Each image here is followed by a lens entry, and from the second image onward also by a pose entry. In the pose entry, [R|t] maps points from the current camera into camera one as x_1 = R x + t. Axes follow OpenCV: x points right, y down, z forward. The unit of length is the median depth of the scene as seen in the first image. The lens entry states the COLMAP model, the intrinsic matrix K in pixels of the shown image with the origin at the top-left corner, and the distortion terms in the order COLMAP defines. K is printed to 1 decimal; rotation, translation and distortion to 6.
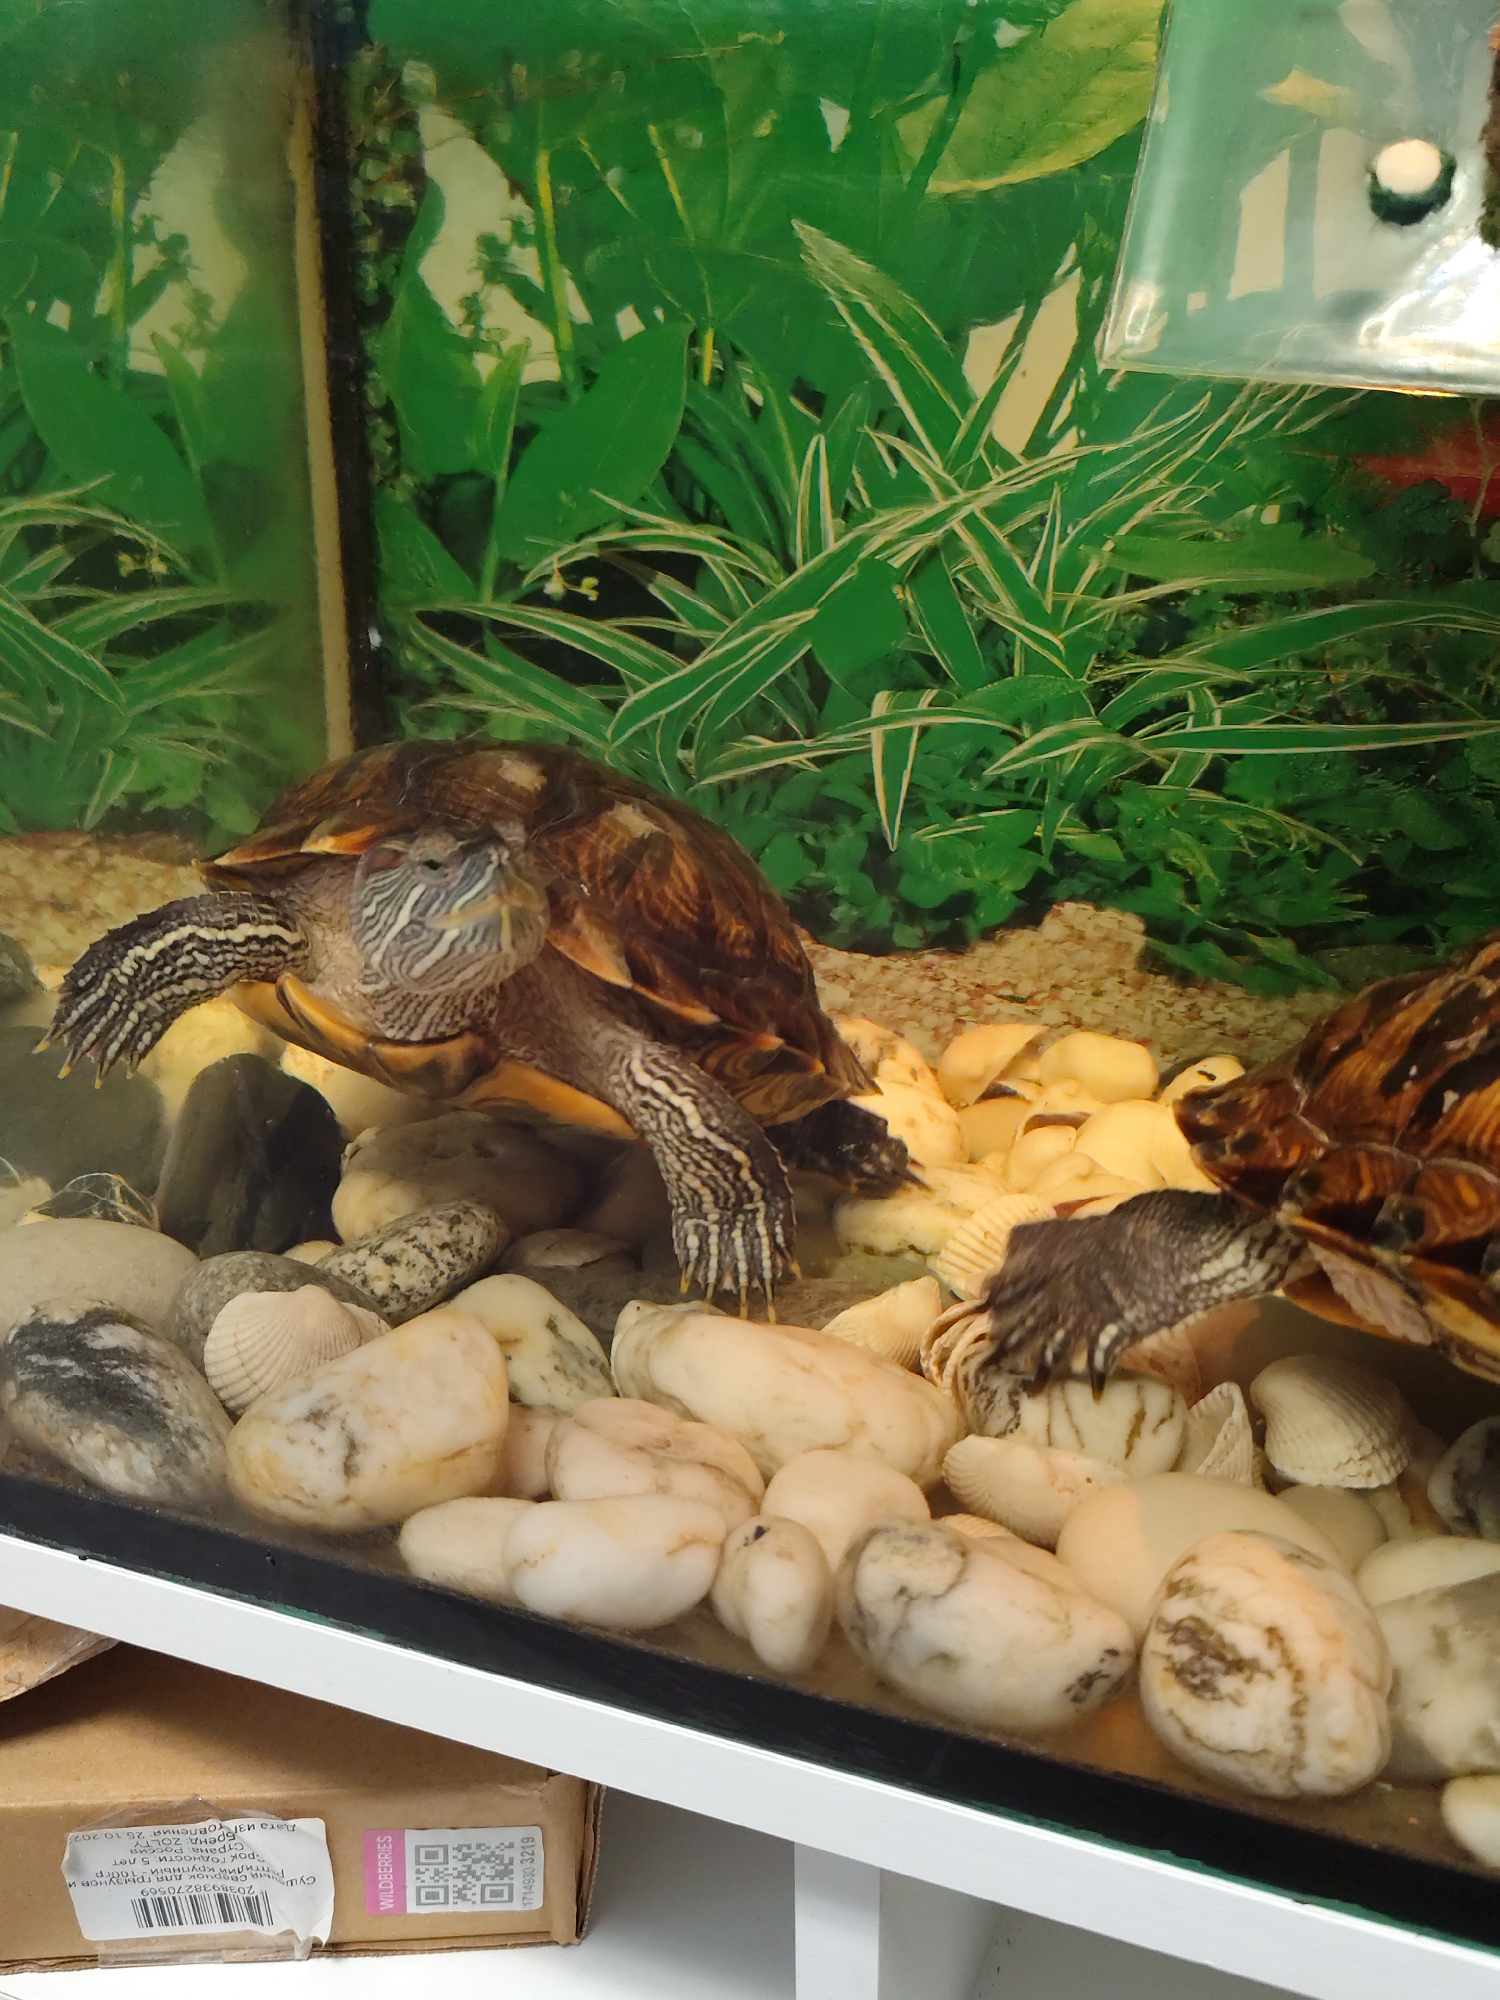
lens RADIAL K [[2209.0, 0, 750.0], [0, 2209.0, 1000.0], [0, 0, 1]] dist [-0.204401, 0.013153]
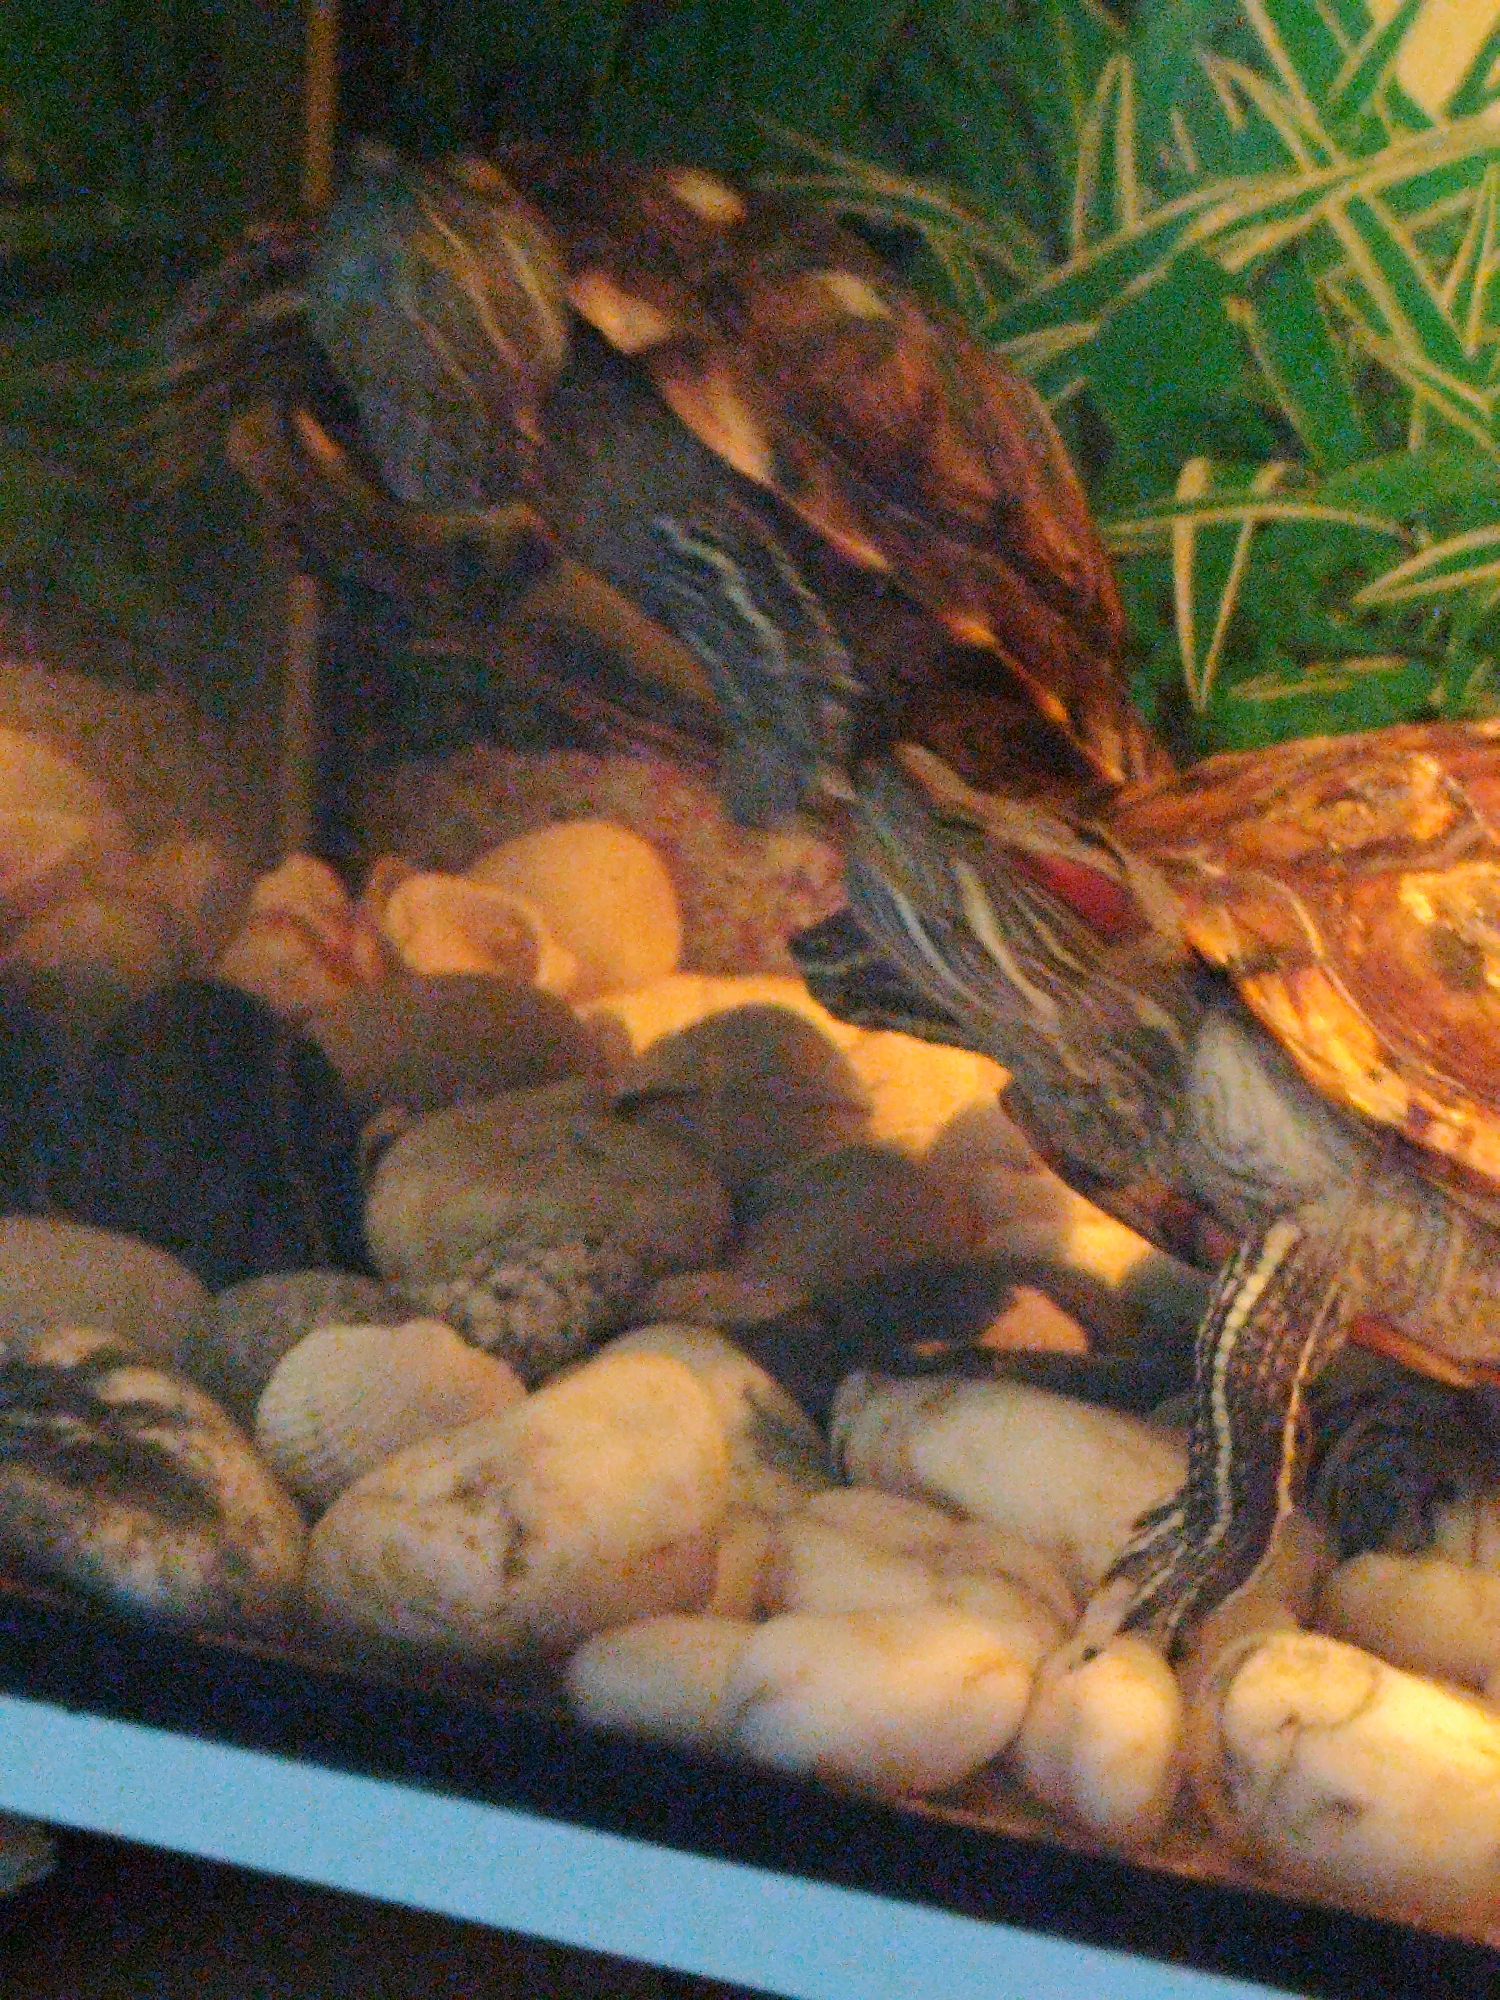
lens RADIAL K [[5502.0, 0, 750.0], [0, 5502.0, 1000.0], [0, 0, 1]] dist [0.236731, -7.844292]
pose [[0.997448, 0.041887, 0.057820, -0.160704], [-0.042790, 0.998979, 0.014475, -0.001893], [-0.057155, -0.016912, 0.998222, -0.611787]]
